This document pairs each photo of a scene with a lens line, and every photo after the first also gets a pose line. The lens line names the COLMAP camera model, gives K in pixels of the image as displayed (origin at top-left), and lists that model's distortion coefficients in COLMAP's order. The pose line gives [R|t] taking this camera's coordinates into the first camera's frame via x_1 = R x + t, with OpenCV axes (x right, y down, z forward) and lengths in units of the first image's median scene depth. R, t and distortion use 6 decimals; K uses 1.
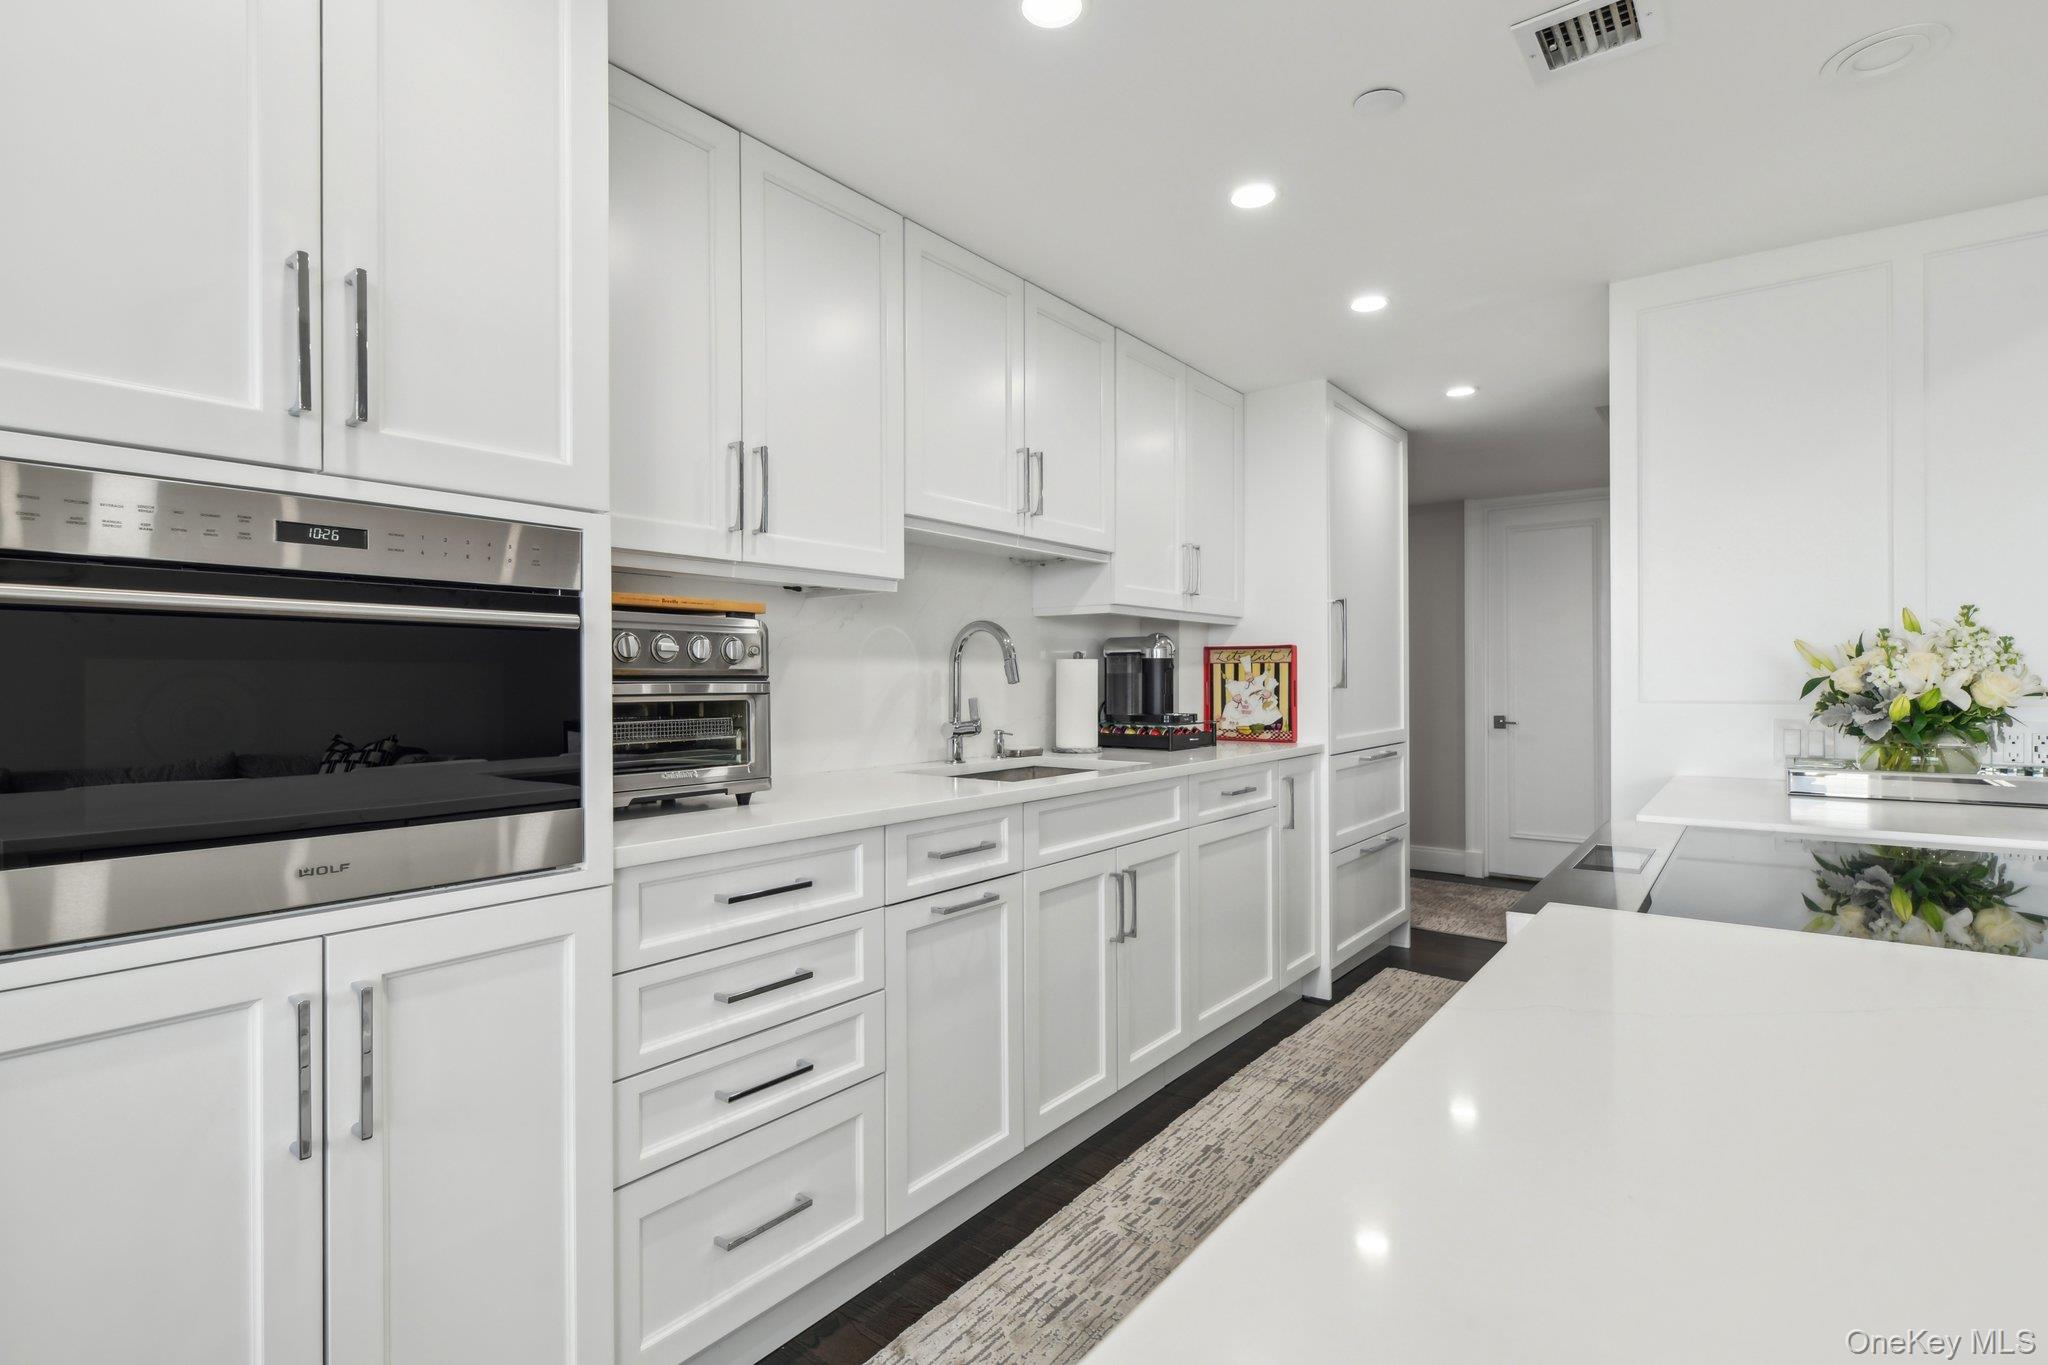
lens RADIAL K [[980.4, 0, 1019.9], [0, 980.4, 680.0], [0, 0, 1]] dist [-0.001469, 0.000115]
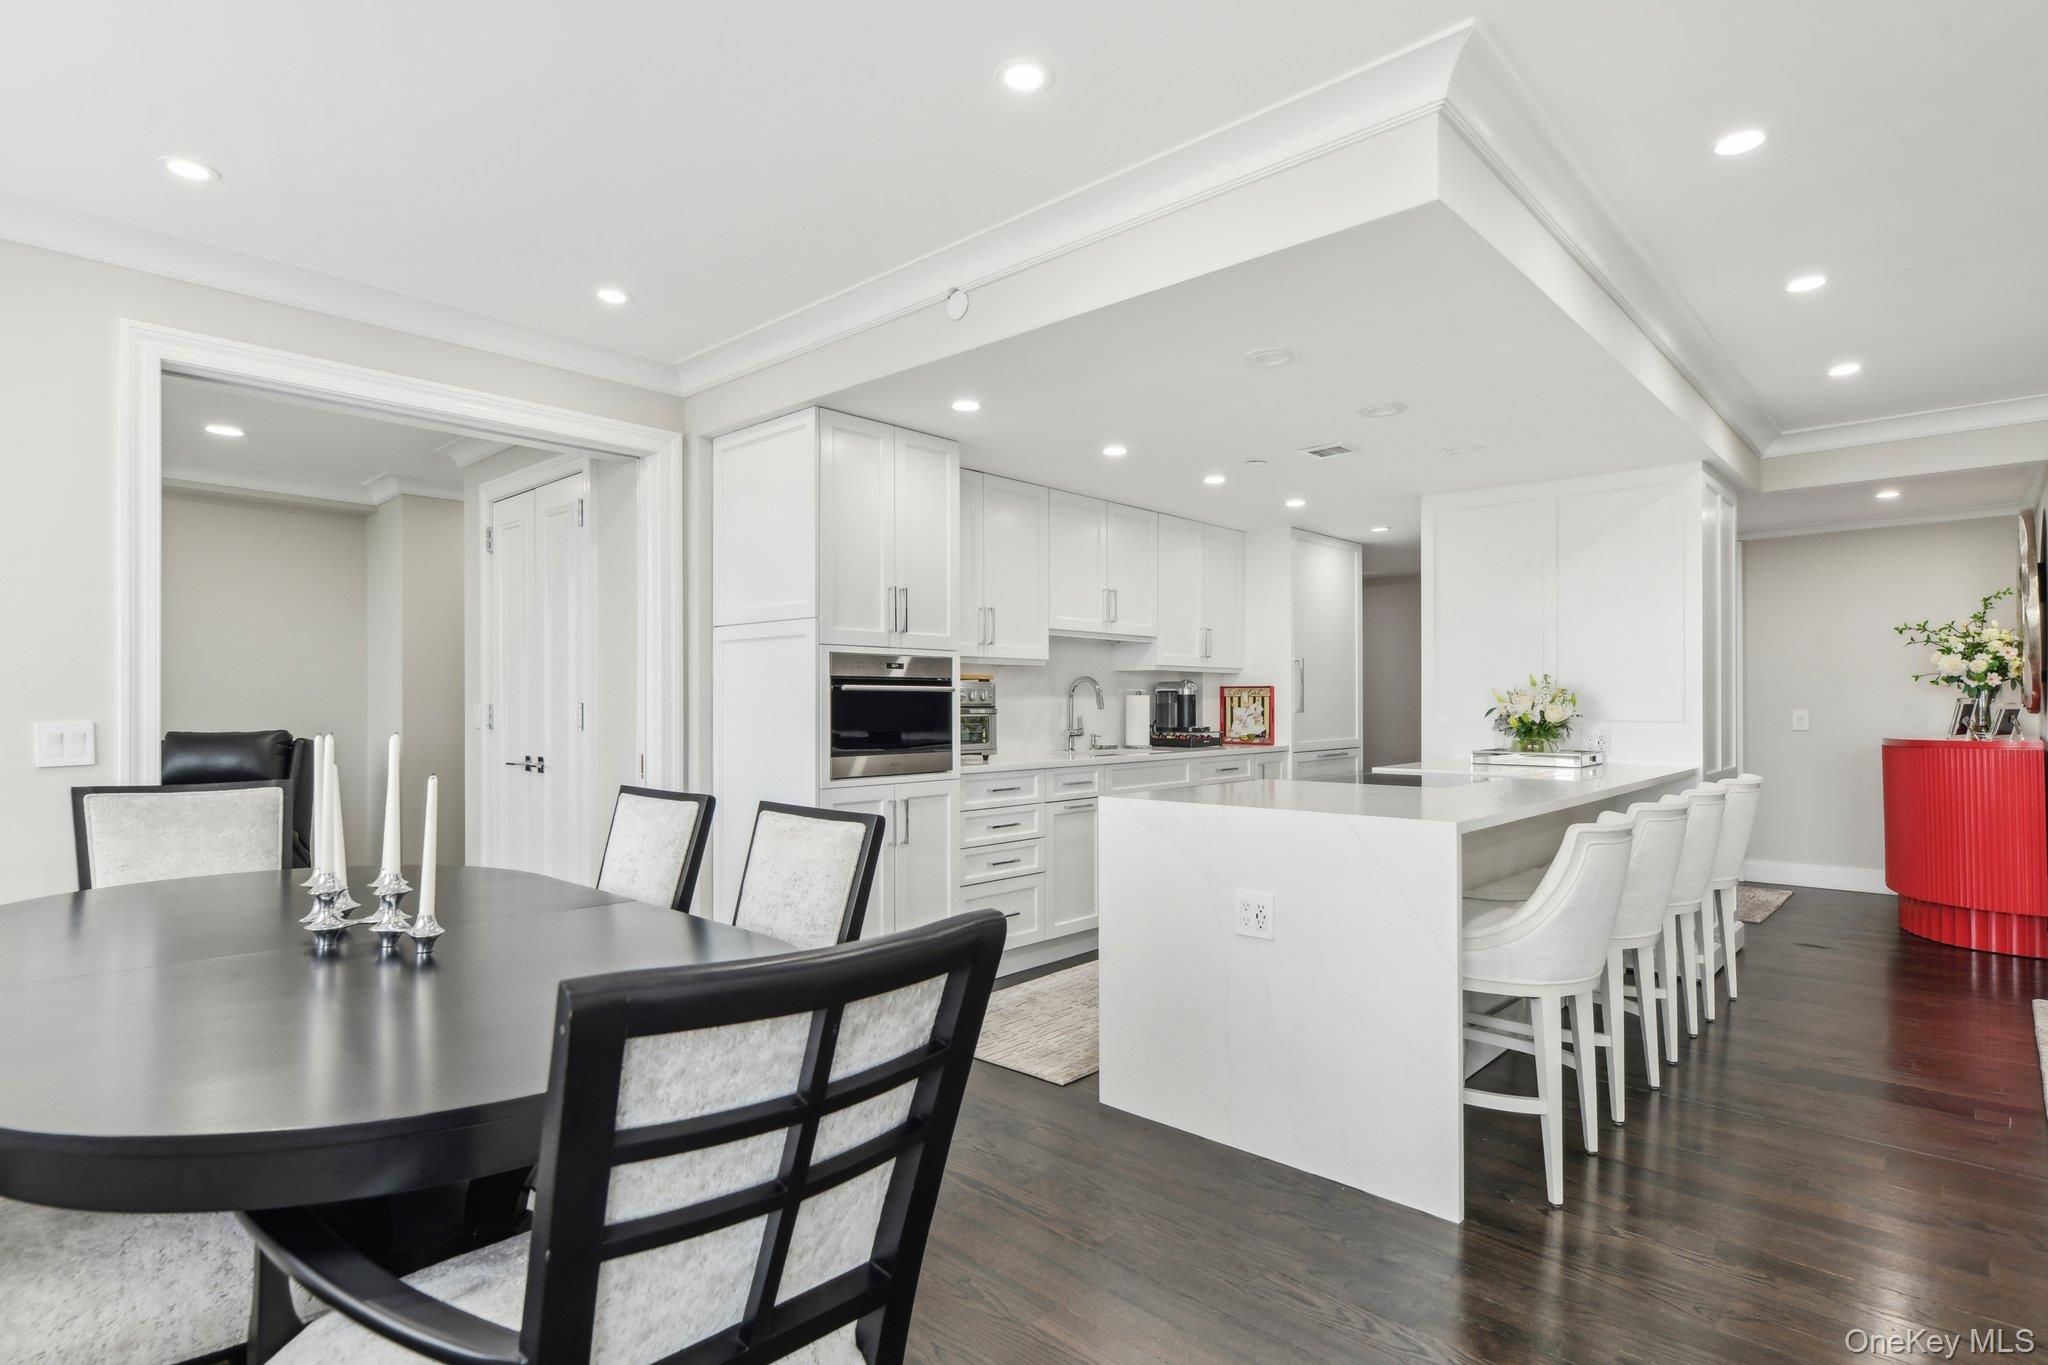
lens RADIAL K [[1044.0, 0, 1017.9], [0, 1044.0, 689.3], [0, 0, 1]] dist [0.002925, -0.000020]
pose [[0.995607, 0.000893, -0.093627, 0.018530], [-0.002037, 0.999924, -0.012119, -0.008514], [0.093609, 0.012257, 0.995534, -0.864930]]
